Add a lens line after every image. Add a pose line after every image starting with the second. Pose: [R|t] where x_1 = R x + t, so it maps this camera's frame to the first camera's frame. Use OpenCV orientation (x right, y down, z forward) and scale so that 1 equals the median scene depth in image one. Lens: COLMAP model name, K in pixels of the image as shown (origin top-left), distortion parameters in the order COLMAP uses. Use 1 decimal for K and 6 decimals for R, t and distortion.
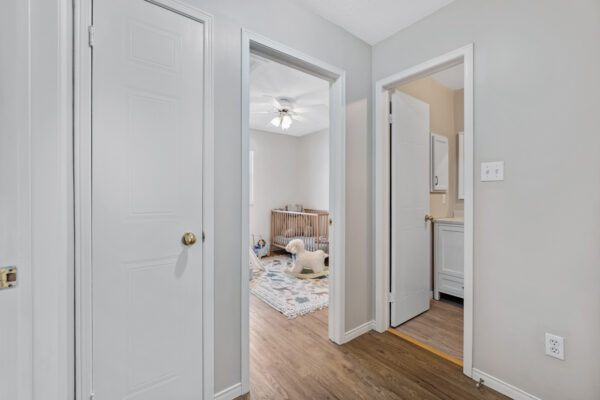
lens RADIAL K [[250.2, 0, 300.0], [0, 250.2, 200.0], [0, 0, 1]] dist [-0.000874, -0.000146]
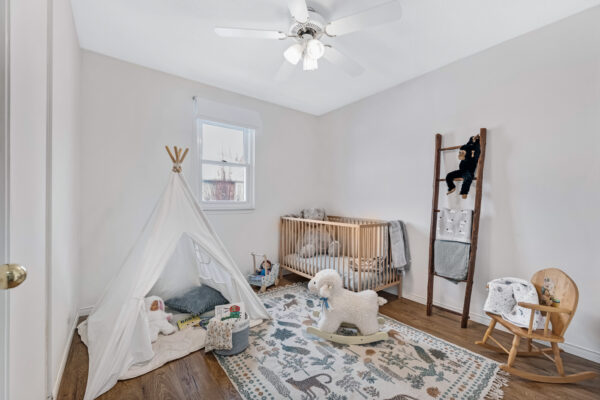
lens RADIAL K [[250.2, 0, 300.0], [0, 250.2, 200.0], [0, 0, 1]] dist [-0.000874, -0.000146]
pose [[0.999743, 0.001599, -0.022618, -0.051365], [-0.002166, 0.999684, -0.025057, 0.011534], [0.022571, 0.025100, 0.999430, 0.346589]]
